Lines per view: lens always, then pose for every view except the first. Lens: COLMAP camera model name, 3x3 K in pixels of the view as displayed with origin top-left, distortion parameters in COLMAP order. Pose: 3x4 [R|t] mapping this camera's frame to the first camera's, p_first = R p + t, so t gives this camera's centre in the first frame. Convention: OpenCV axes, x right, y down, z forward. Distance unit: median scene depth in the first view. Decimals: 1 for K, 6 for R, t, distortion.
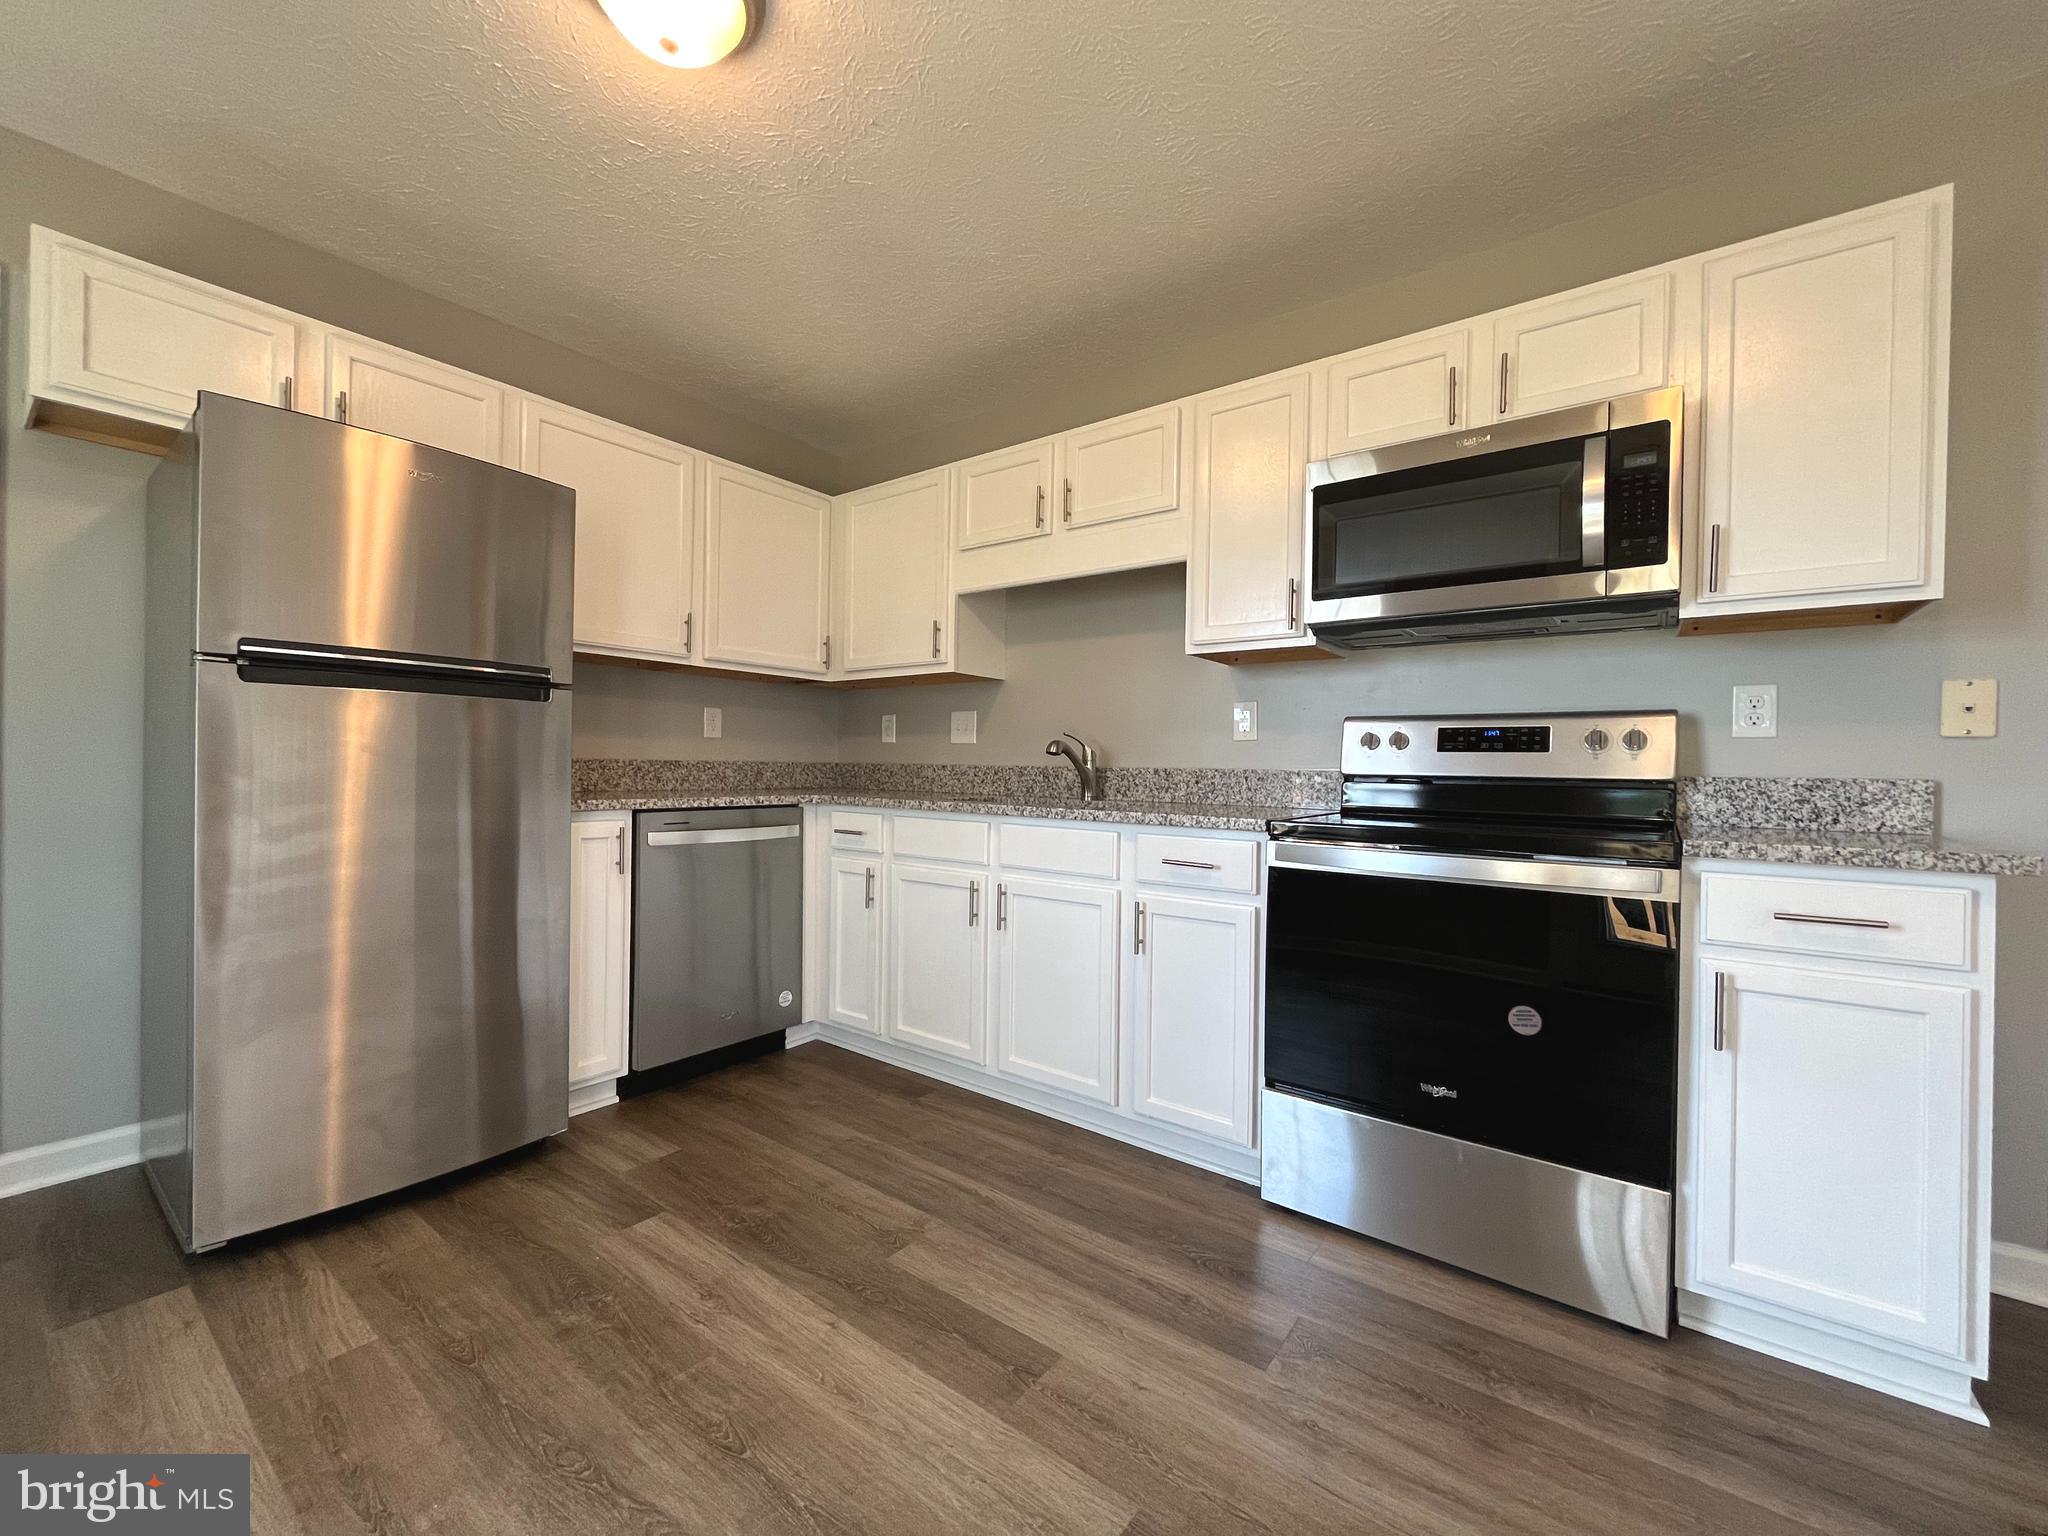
lens RADIAL K [[830.1, 0, 1024.0], [0, 830.1, 768.0], [0, 0, 1]] dist [0.001175, -0.000245]
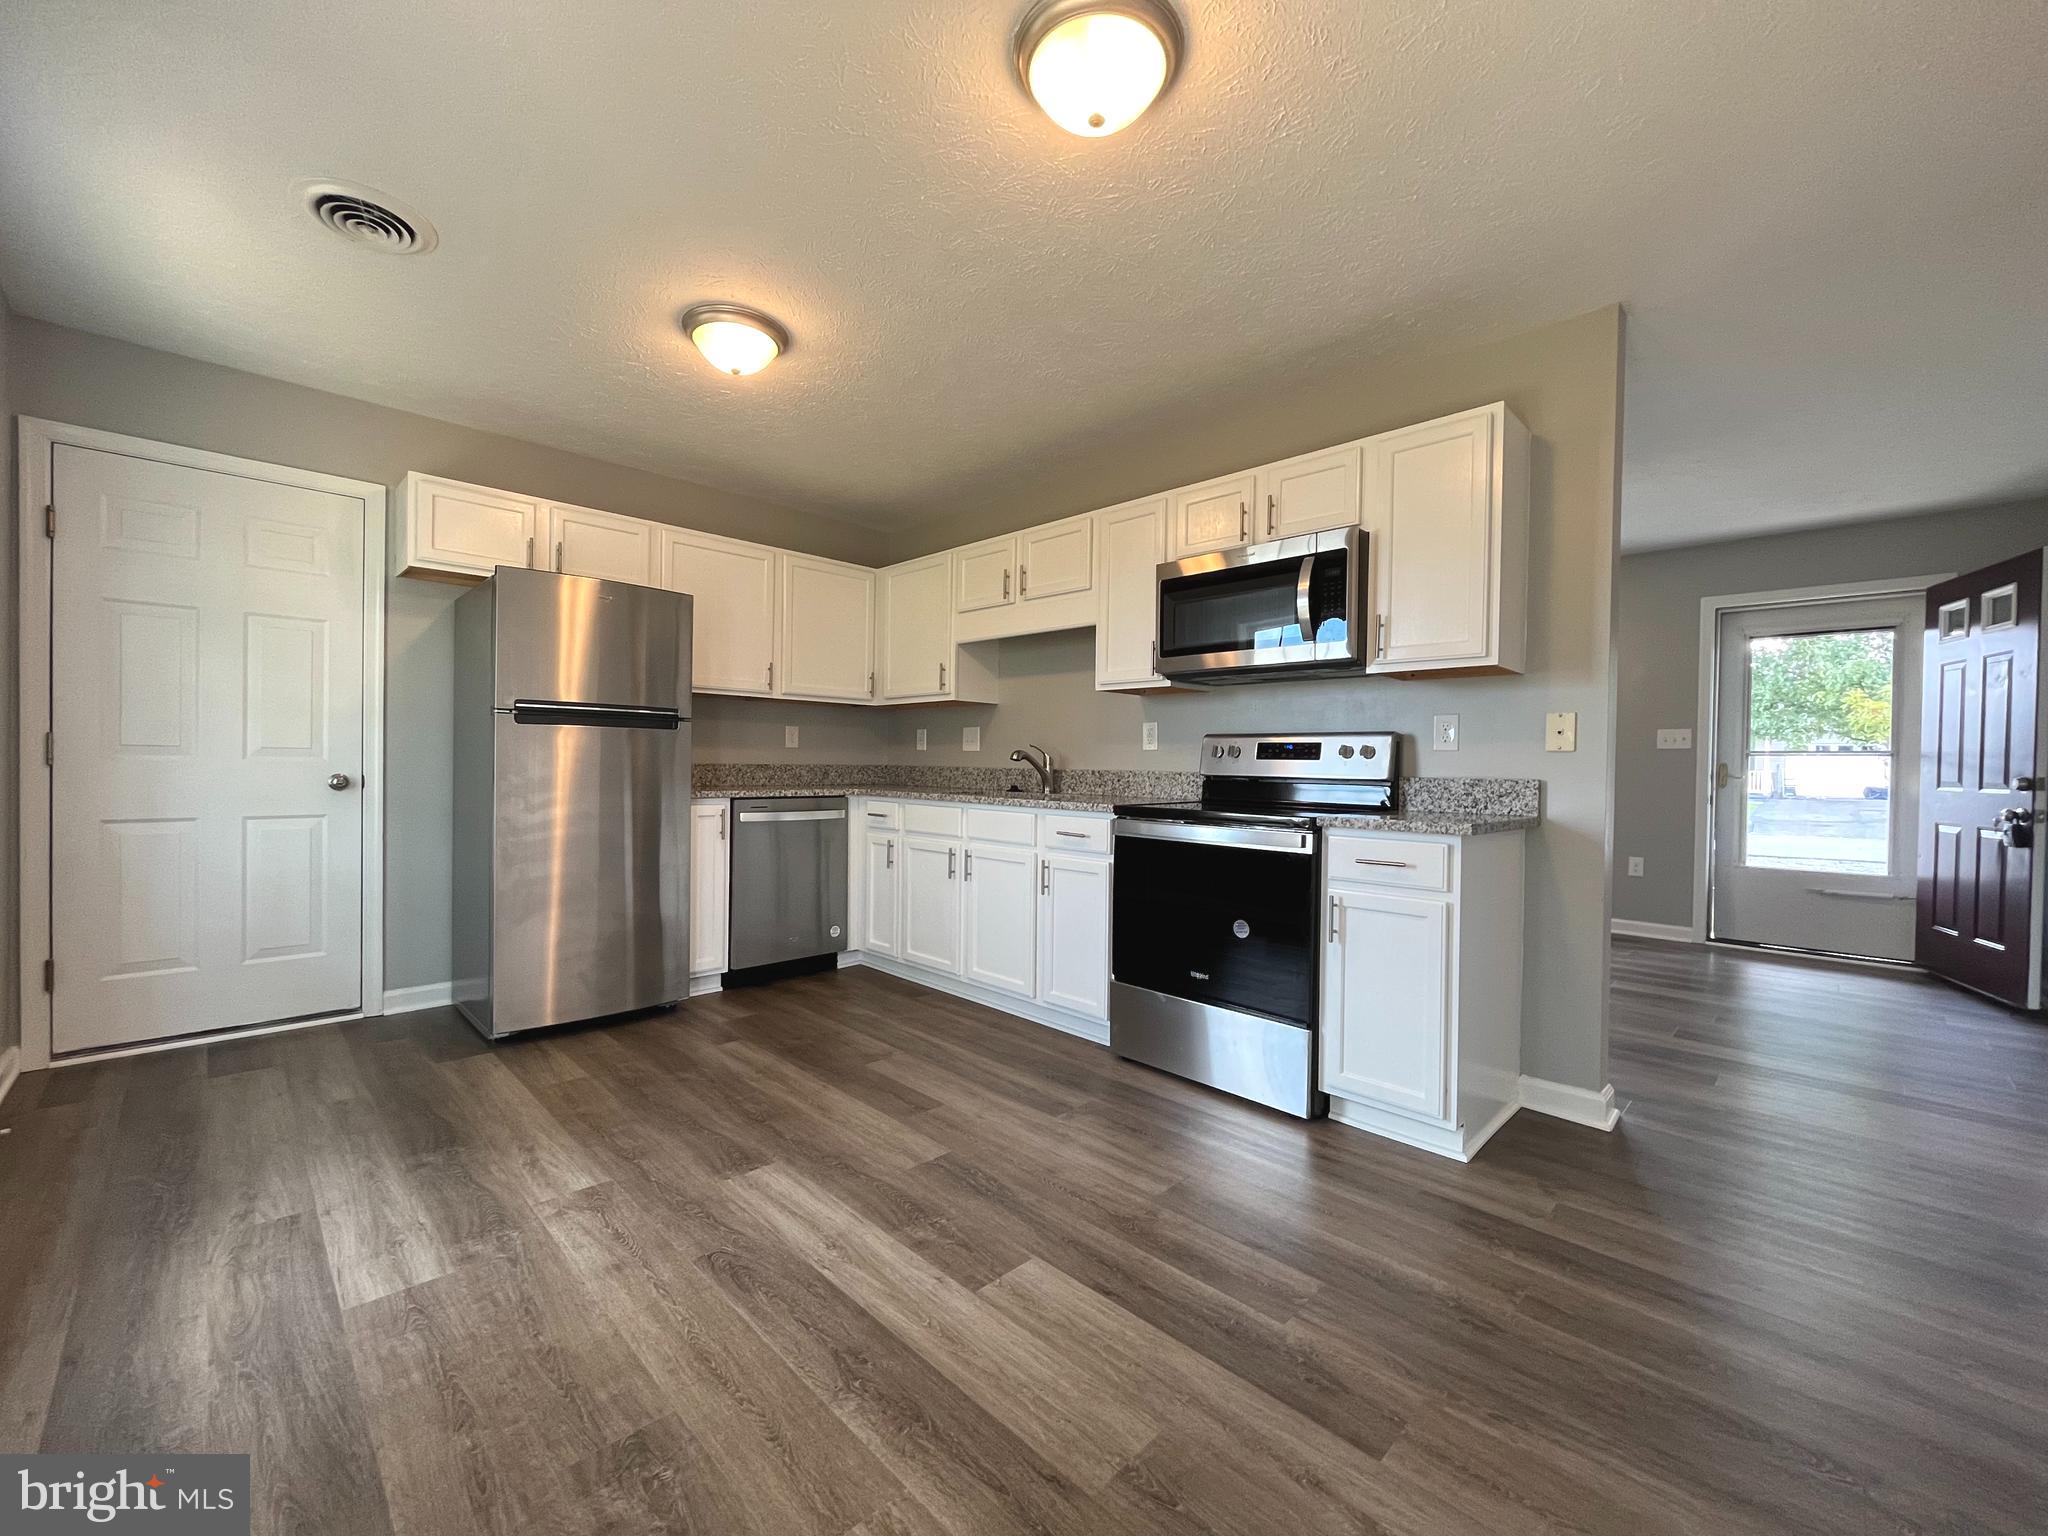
lens RADIAL K [[828.1, 0, 1029.5], [0, 828.1, 774.1], [0, 0, 1]] dist [-0.001133, 0.000228]
pose [[0.990806, 0.000737, -0.135289, 0.281683], [0.000675, 0.999946, 0.010389, -0.008624], [0.135289, -0.010385, 0.990752, -0.434358]]
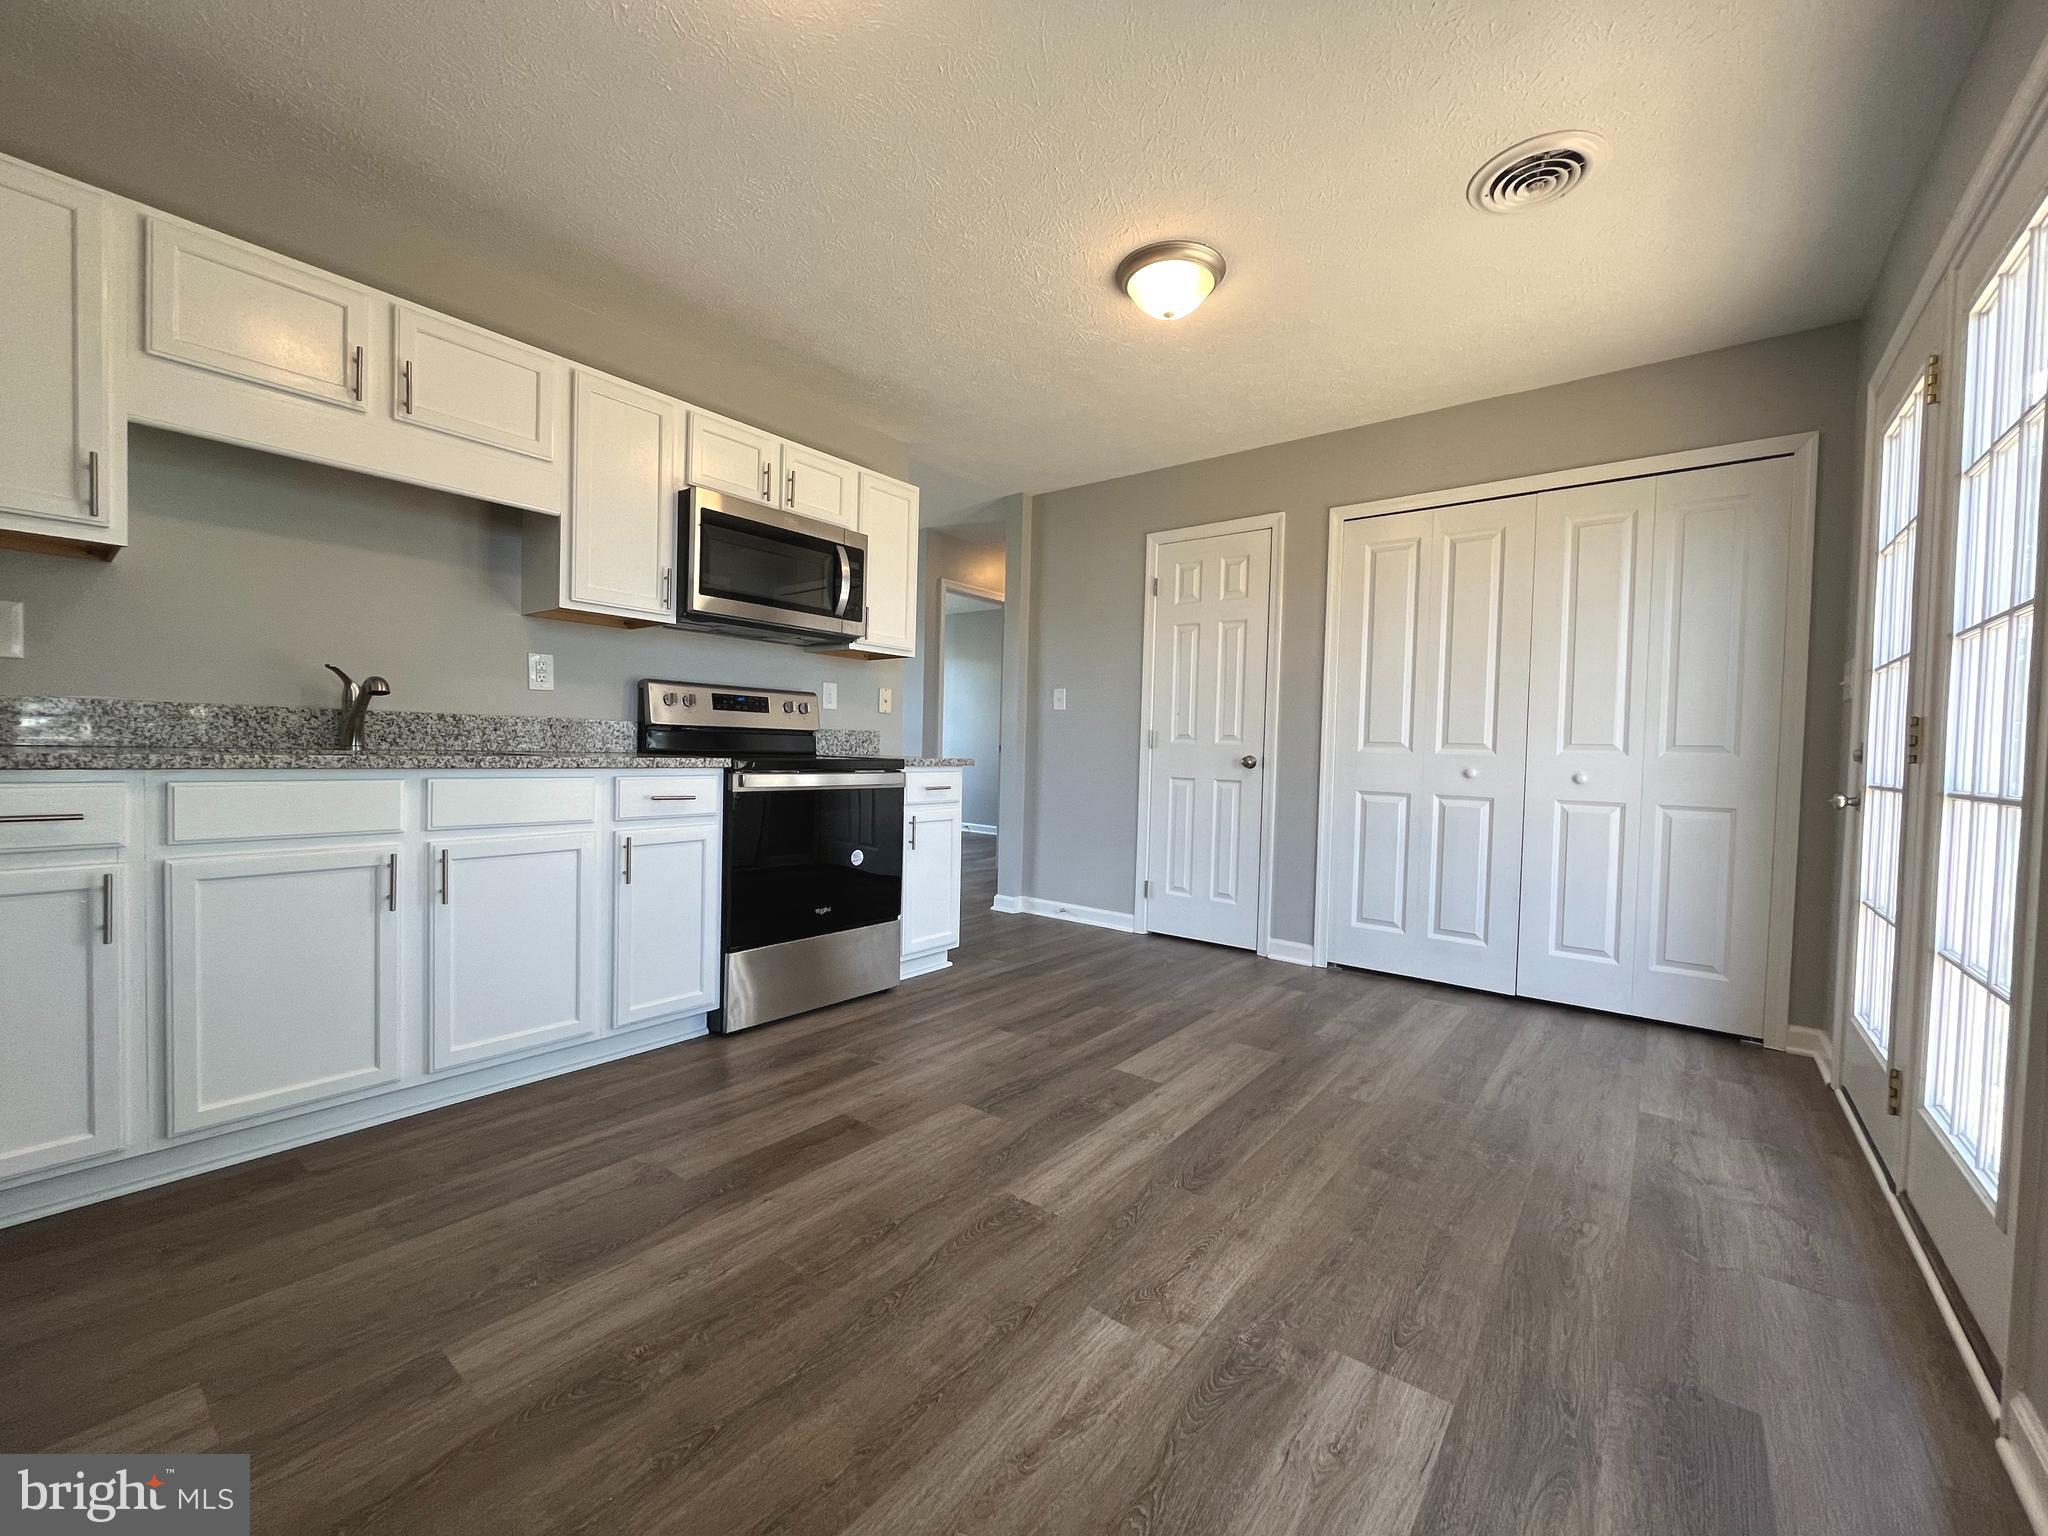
lens RADIAL K [[816.1, 0, 1014.2], [0, 816.1, 769.4], [0, 0, 1]] dist [-0.000660, -0.000021]
pose [[0.029969, -0.044601, 0.998555, -0.842728], [-0.025003, 0.998658, 0.045356, 0.006212], [-0.999238, -0.026327, 0.028814, 0.403912]]
